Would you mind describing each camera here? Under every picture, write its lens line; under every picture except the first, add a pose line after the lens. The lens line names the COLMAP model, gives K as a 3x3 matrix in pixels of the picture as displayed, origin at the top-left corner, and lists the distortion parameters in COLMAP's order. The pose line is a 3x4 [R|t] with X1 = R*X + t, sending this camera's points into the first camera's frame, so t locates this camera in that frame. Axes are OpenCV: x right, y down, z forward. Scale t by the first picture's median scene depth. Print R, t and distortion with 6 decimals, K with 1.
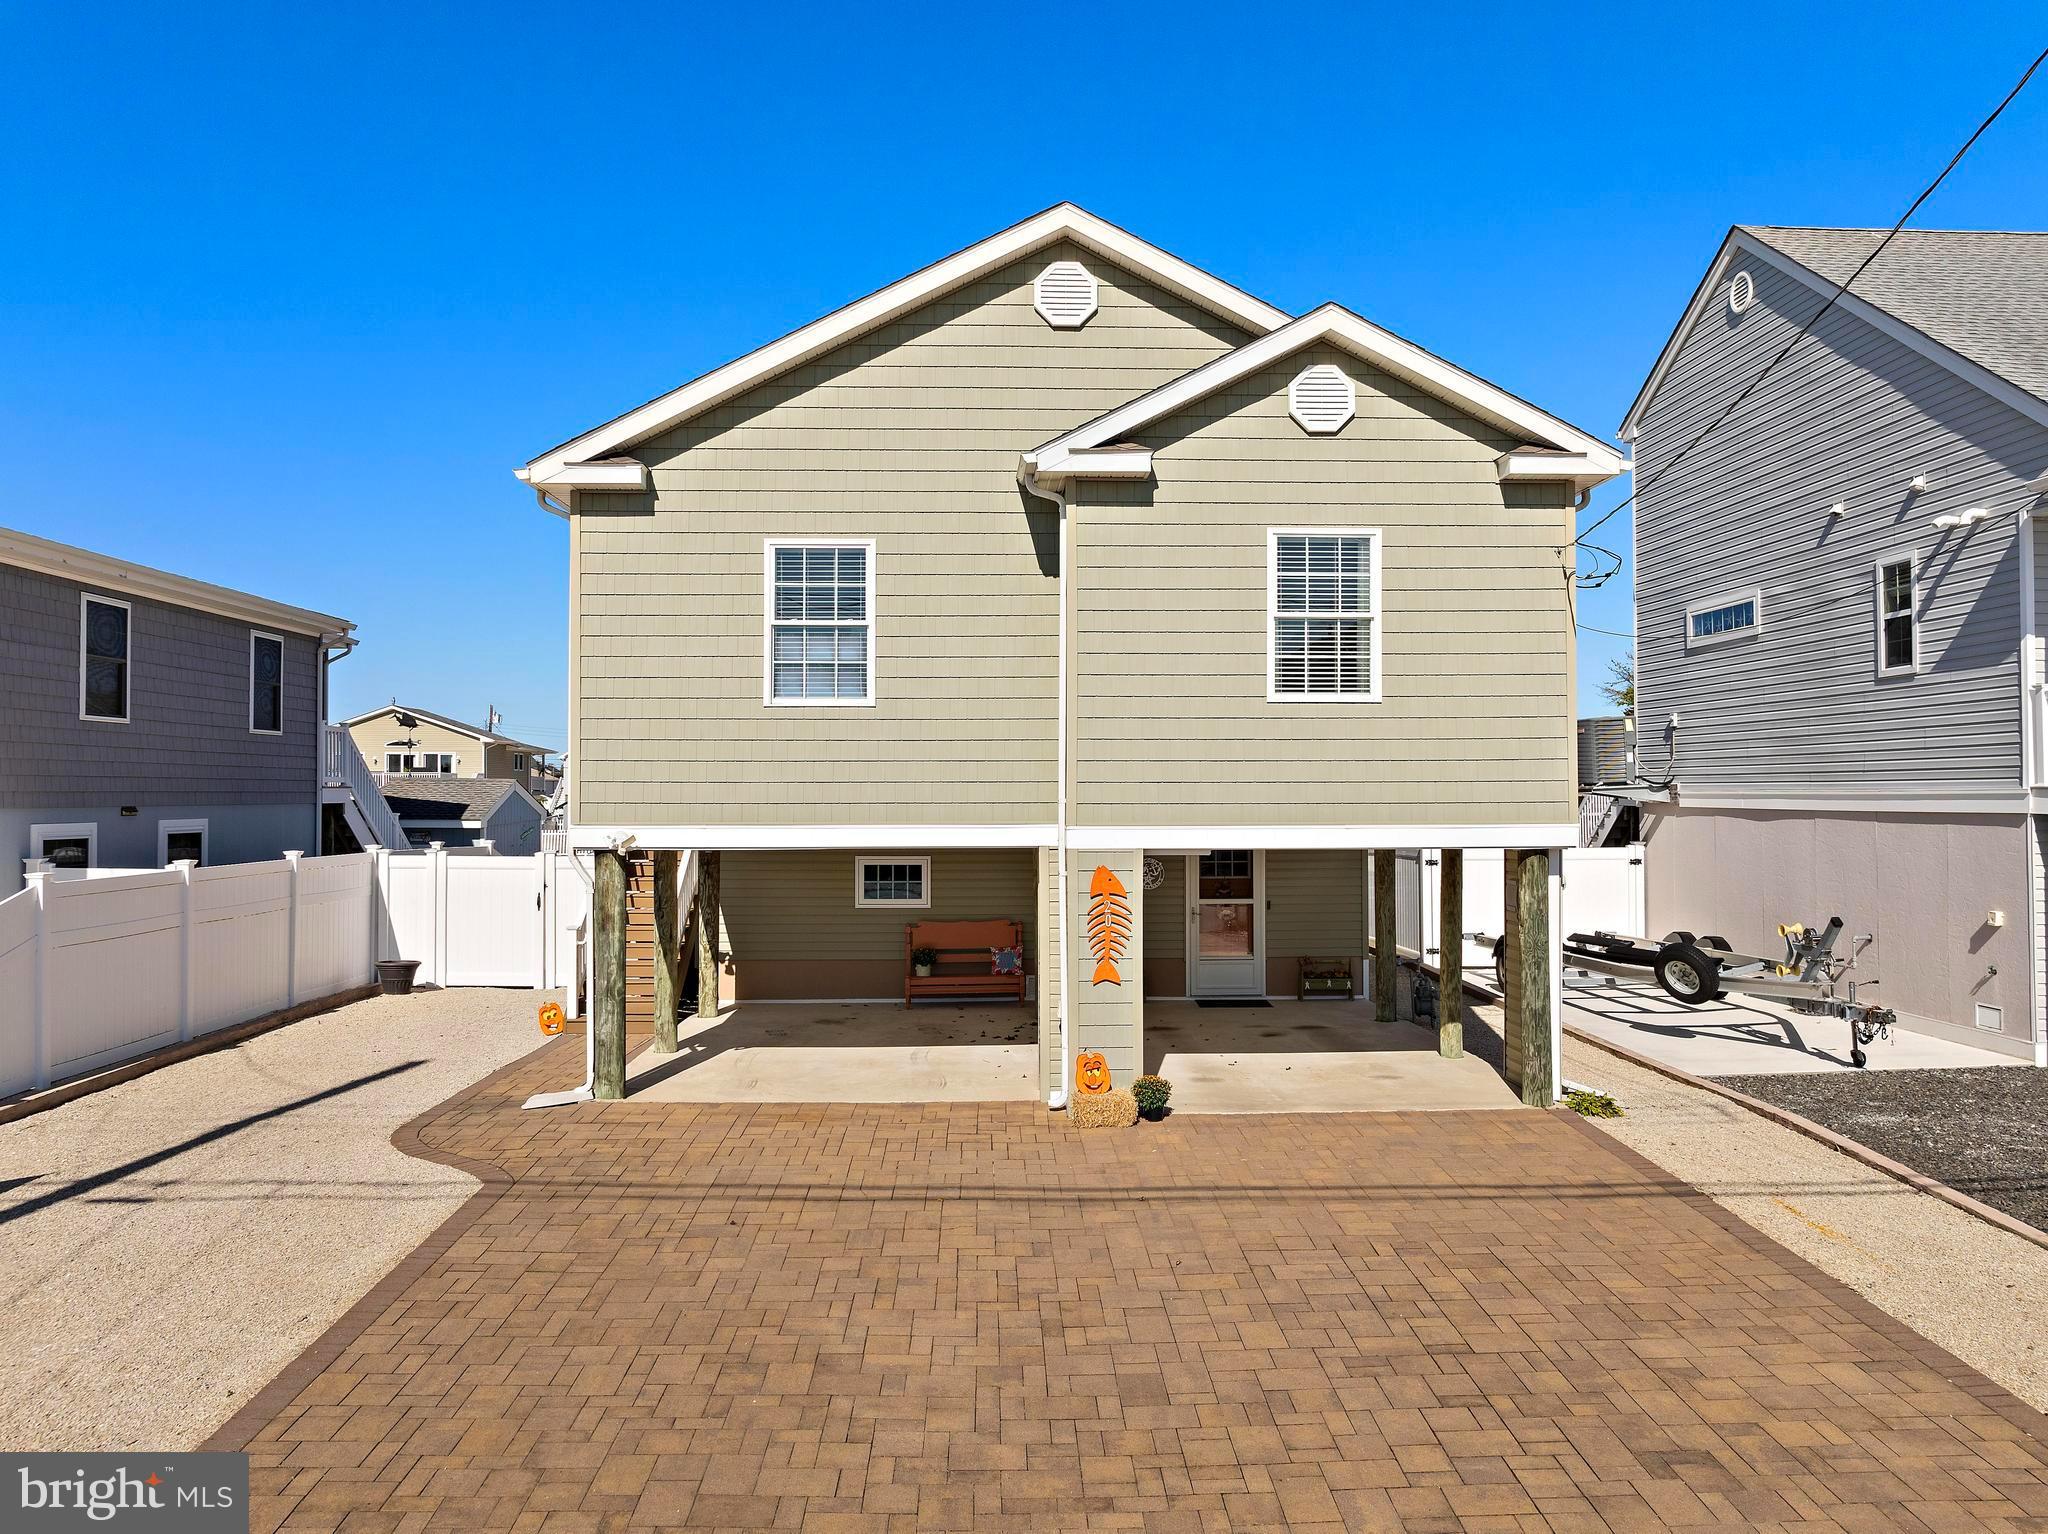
lens RADIAL K [[1451.3, 0, 1024.6], [0, 1451.3, 751.9], [0, 0, 1]] dist [-0.044071, 0.001396]
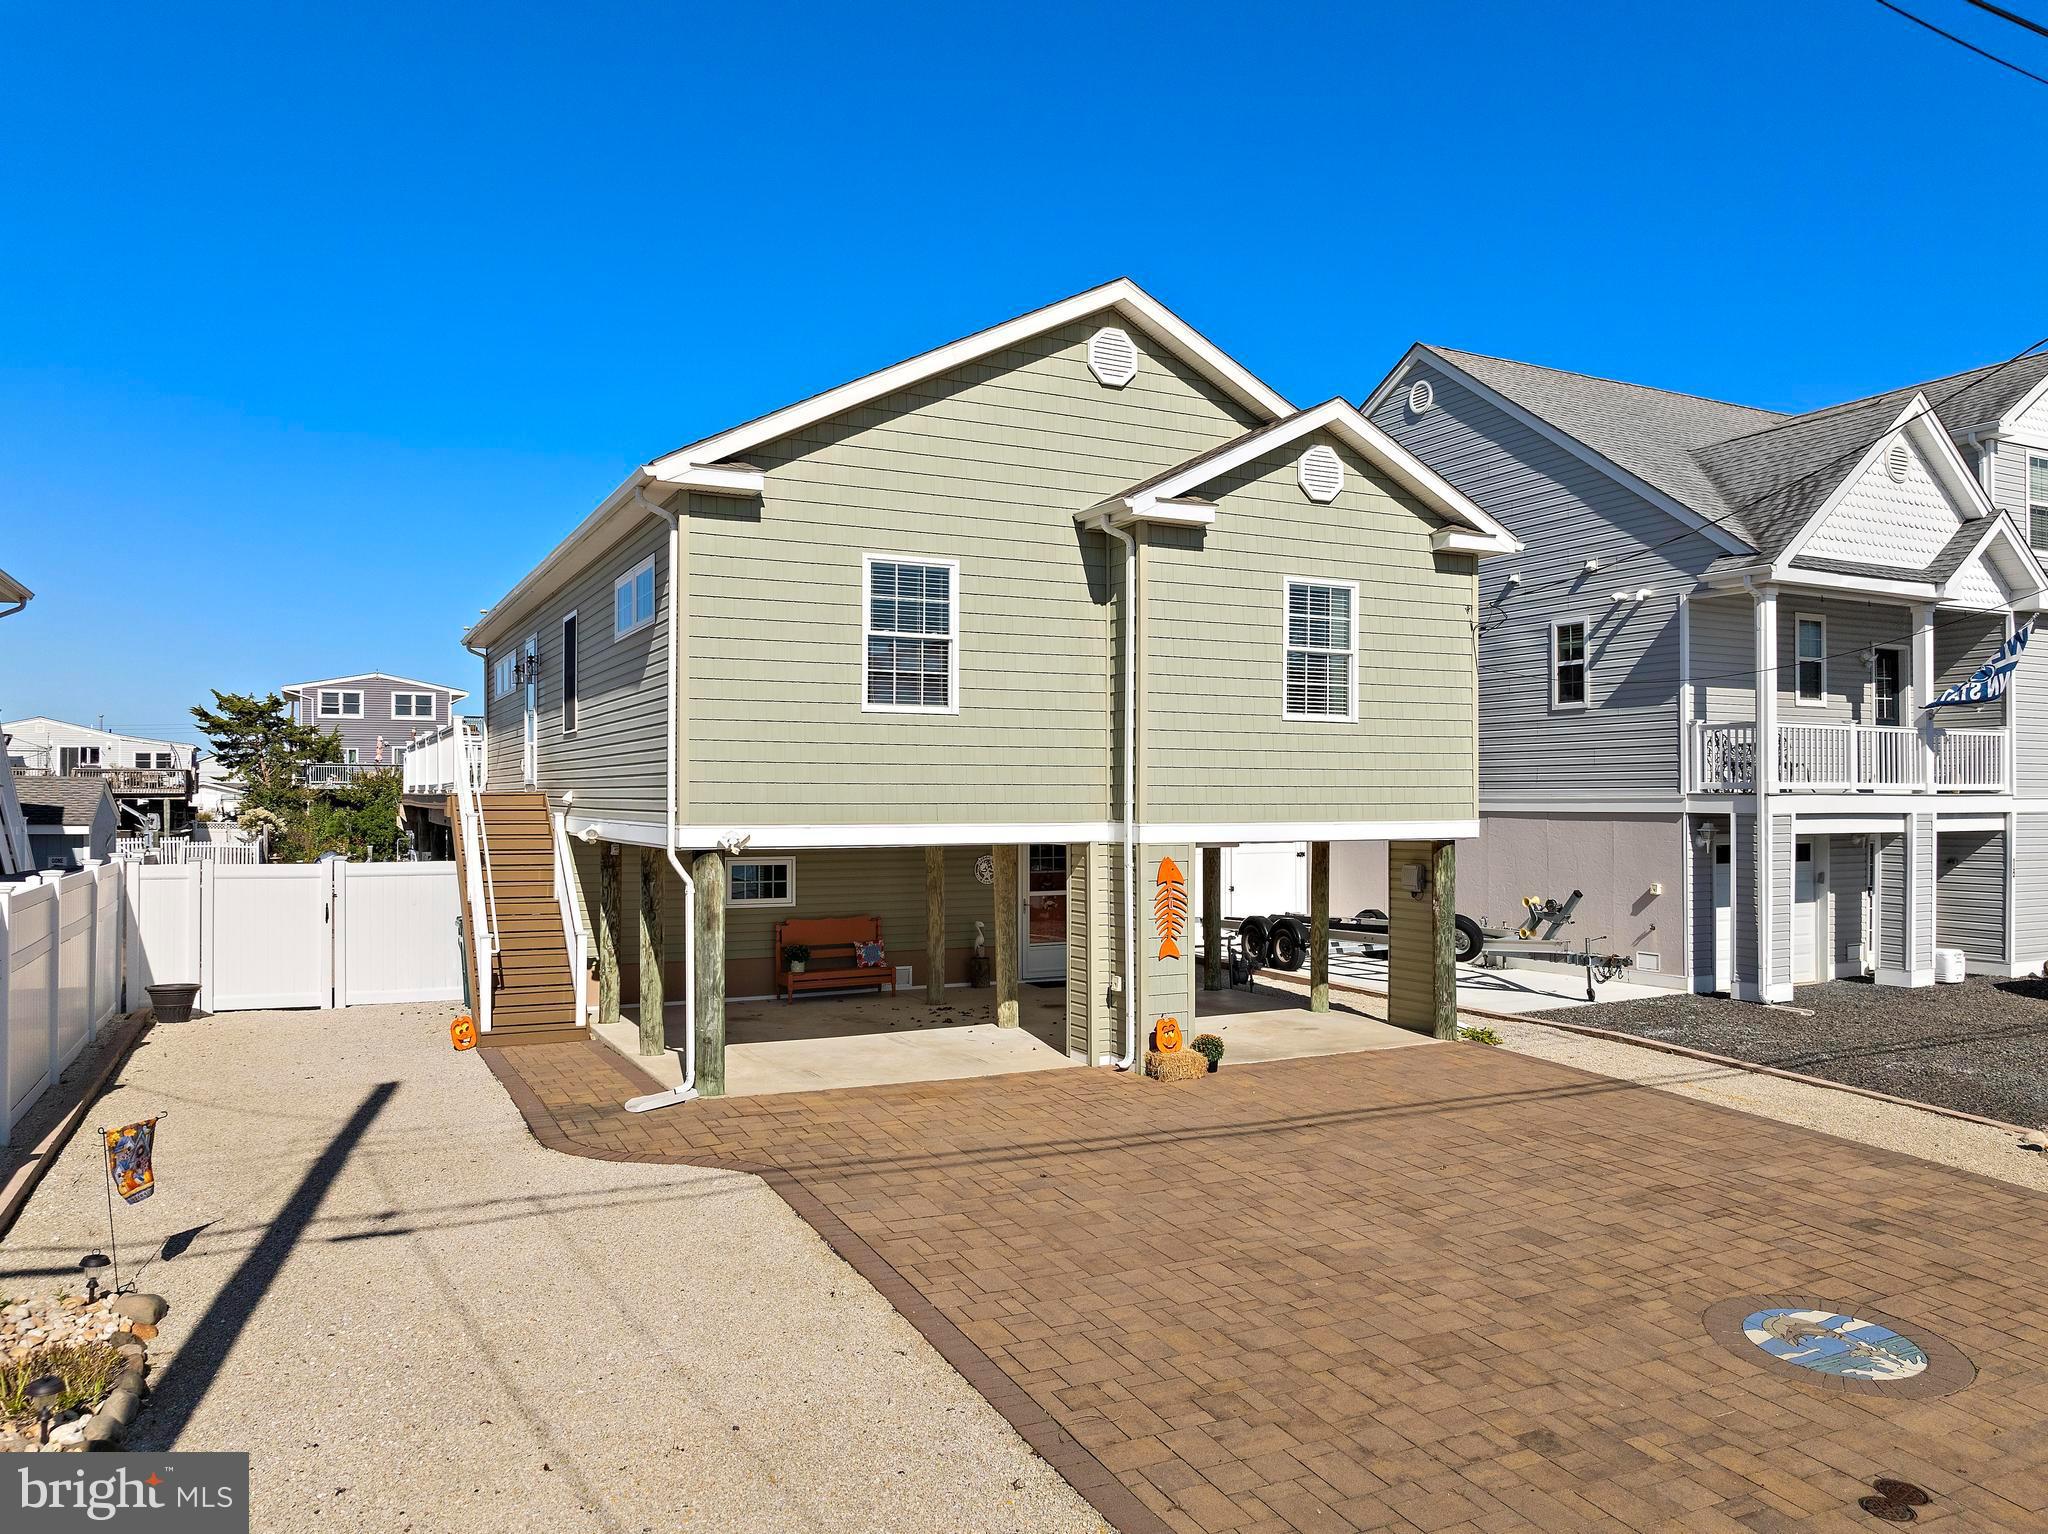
lens RADIAL K [[1454.7, 0, 1024.0], [0, 1454.7, 767.0], [0, 0, 1]] dist [-0.042650, -0.001187]
pose [[0.909015, 0.011567, 0.416603, -0.515841], [-0.014419, 0.999889, 0.003701, 0.003189], [-0.416514, -0.009372, 0.909081, -0.012161]]
